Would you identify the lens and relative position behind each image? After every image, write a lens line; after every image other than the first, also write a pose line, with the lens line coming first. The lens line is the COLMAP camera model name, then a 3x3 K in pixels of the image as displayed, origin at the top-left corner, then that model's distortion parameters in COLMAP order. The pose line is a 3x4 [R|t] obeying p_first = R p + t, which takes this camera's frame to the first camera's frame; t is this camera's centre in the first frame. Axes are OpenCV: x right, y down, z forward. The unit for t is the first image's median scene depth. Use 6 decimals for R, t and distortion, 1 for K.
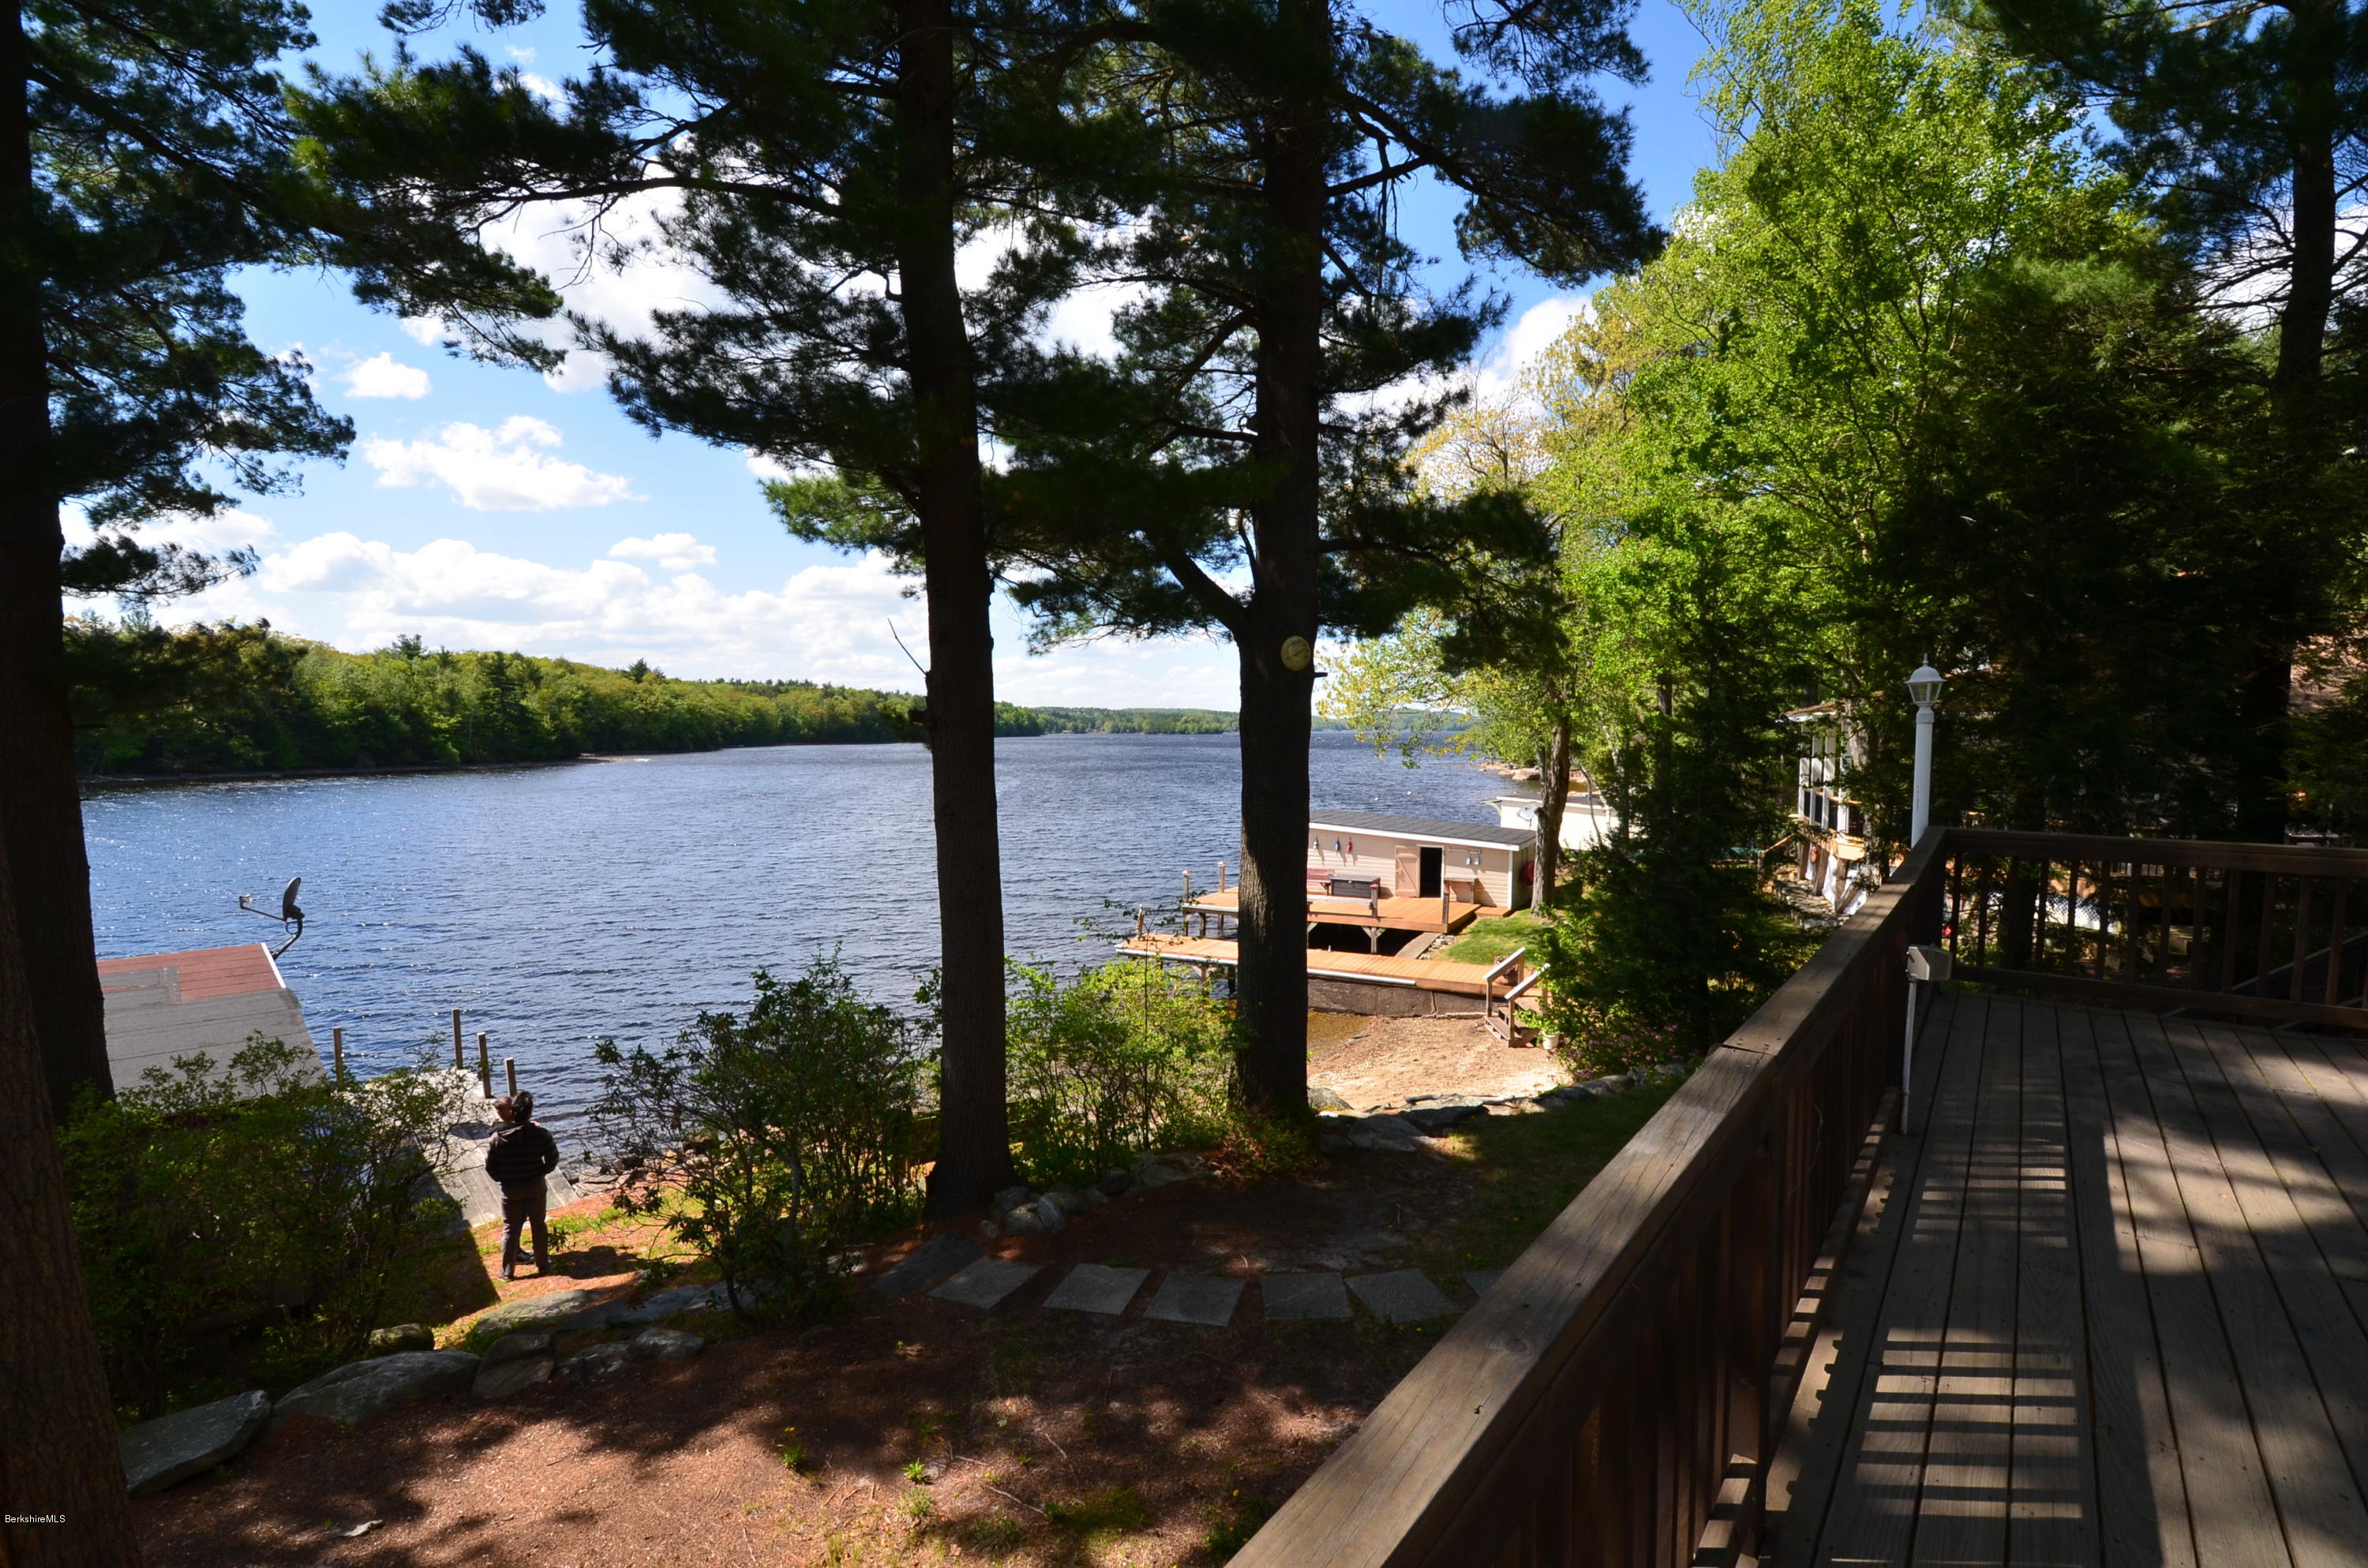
lens RADIAL K [[1071.6, 0, 1188.2], [0, 1071.6, 830.7], [0, 0, 1]] dist [-0.010054, -0.000346]
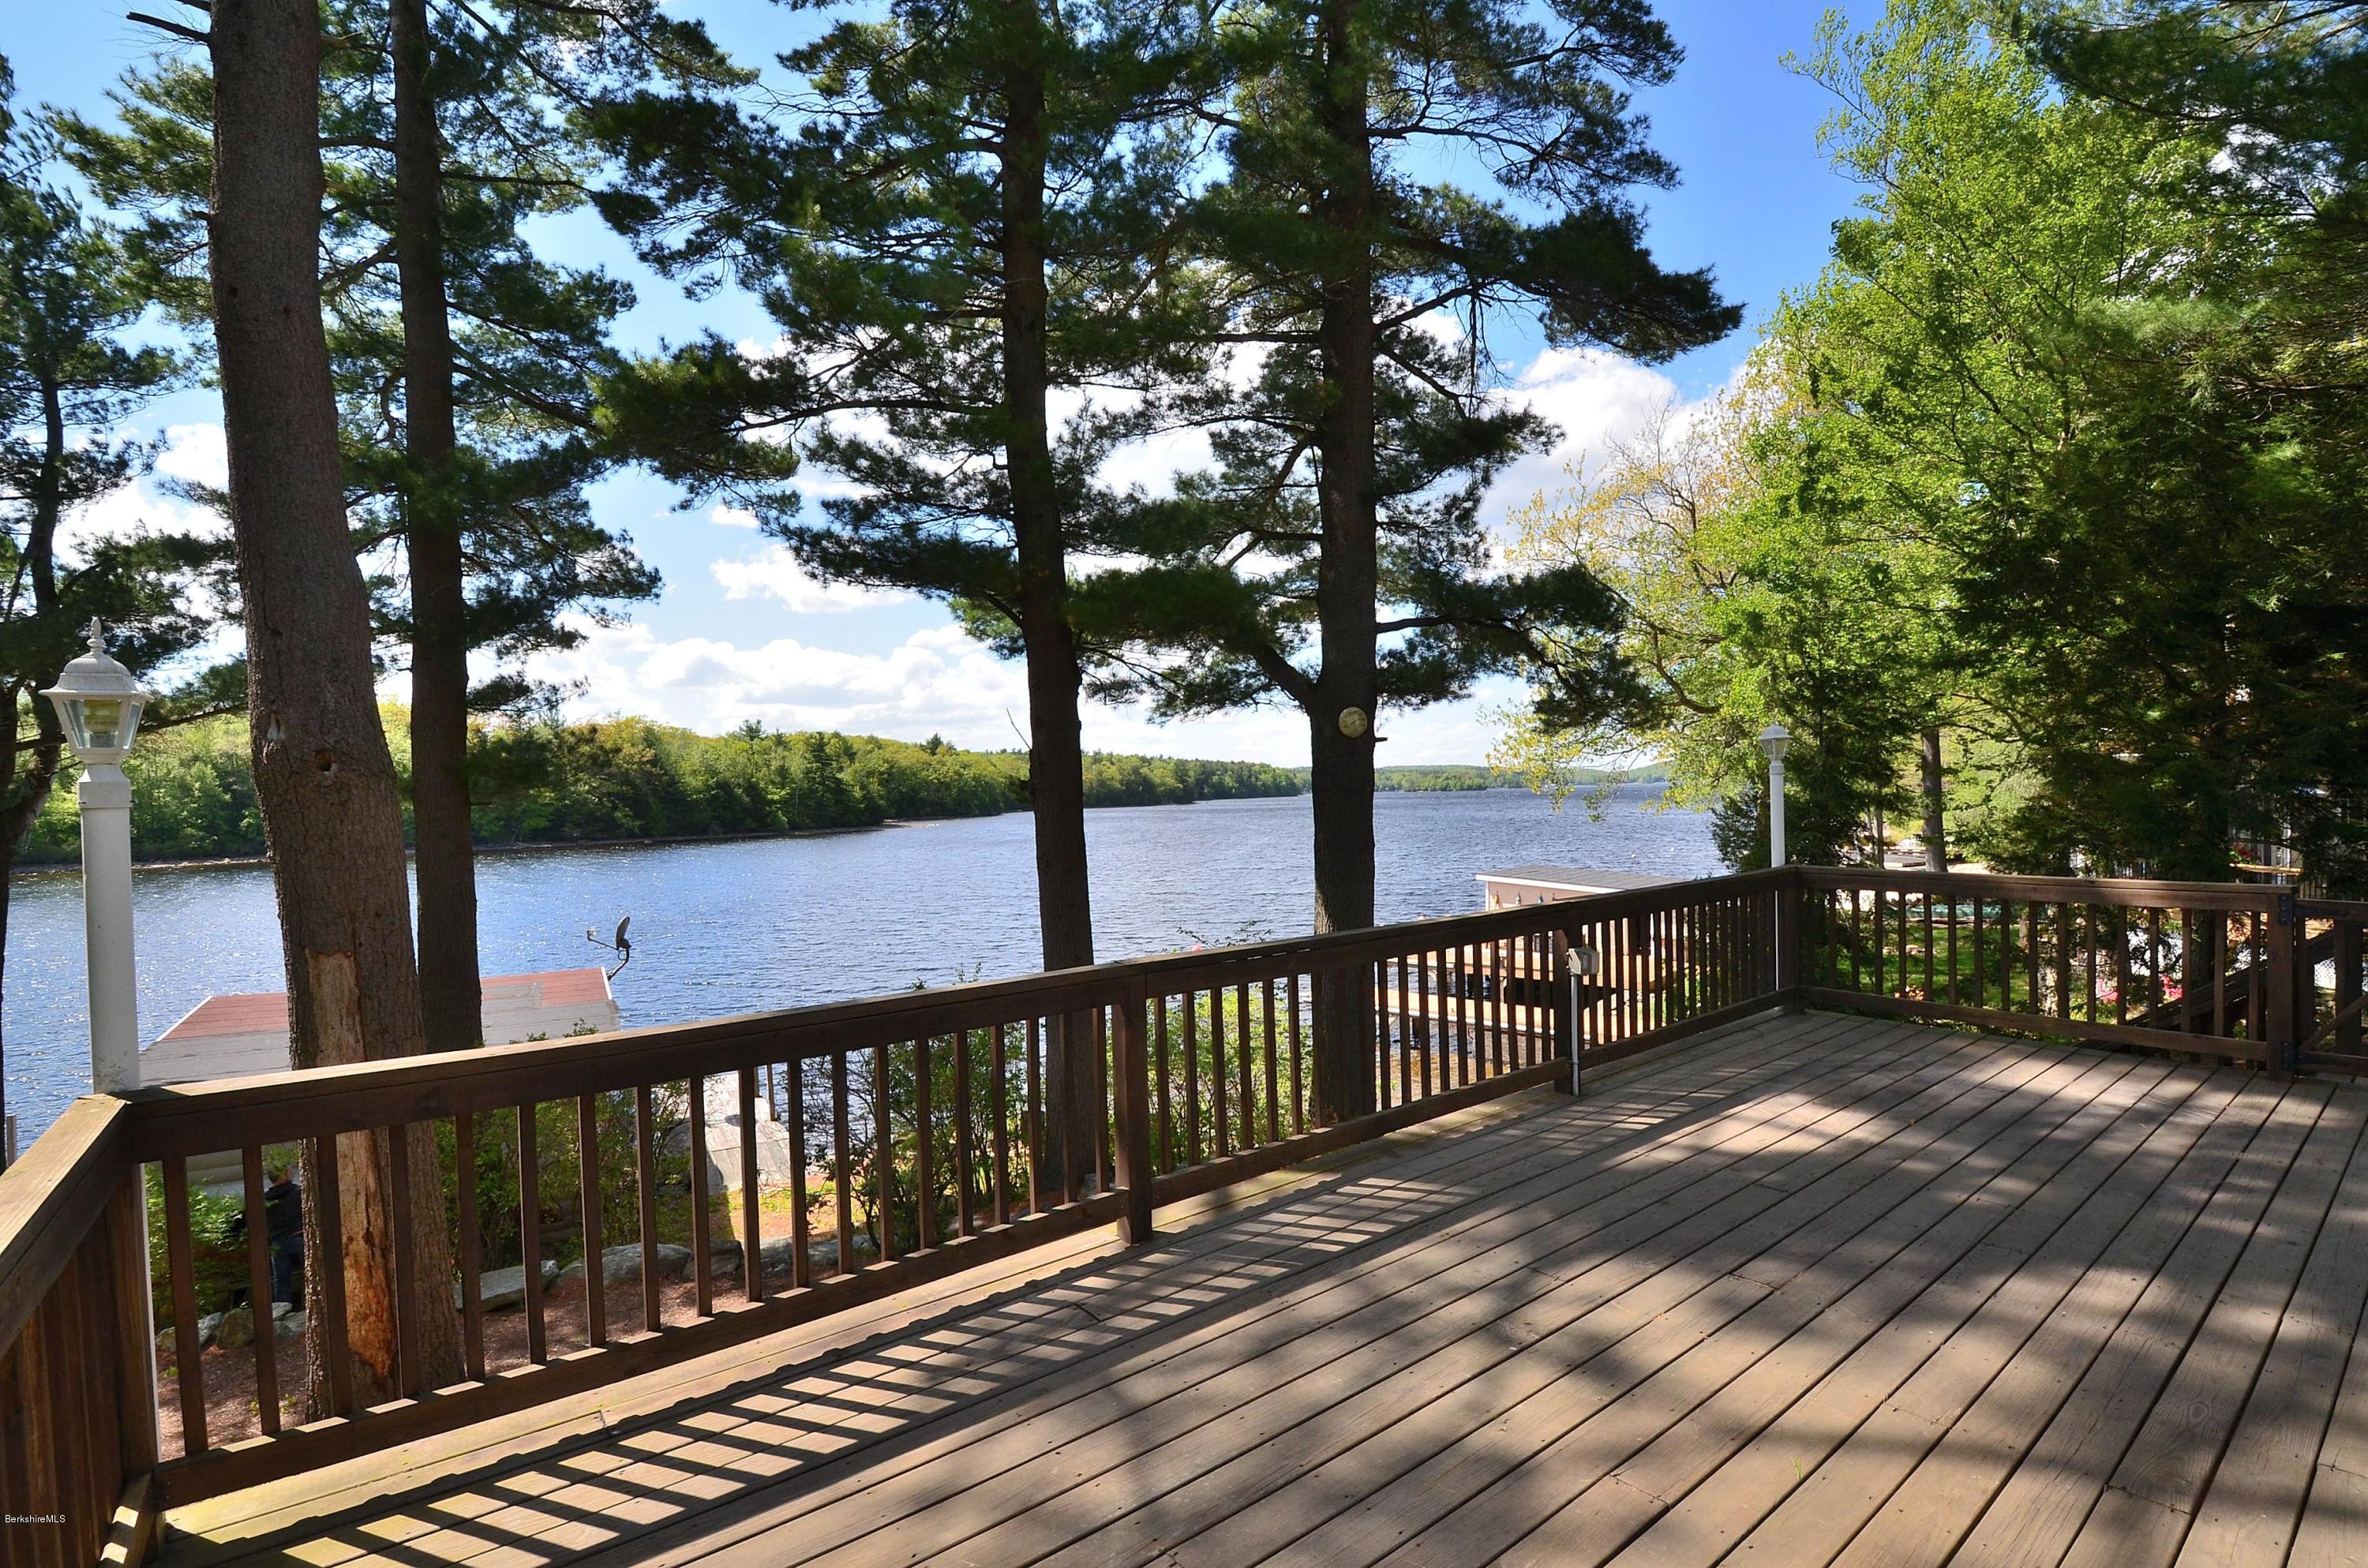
lens RADIAL K [[1066.5, 0, 1178.3], [0, 1066.5, 821.6], [0, 0, 1]] dist [0.001497, -0.000067]
pose [[0.968648, -0.014369, -0.248022, 0.174618], [-0.001493, 0.997971, -0.063647, 0.016083], [0.248434, 0.062022, 0.966661, -0.129481]]
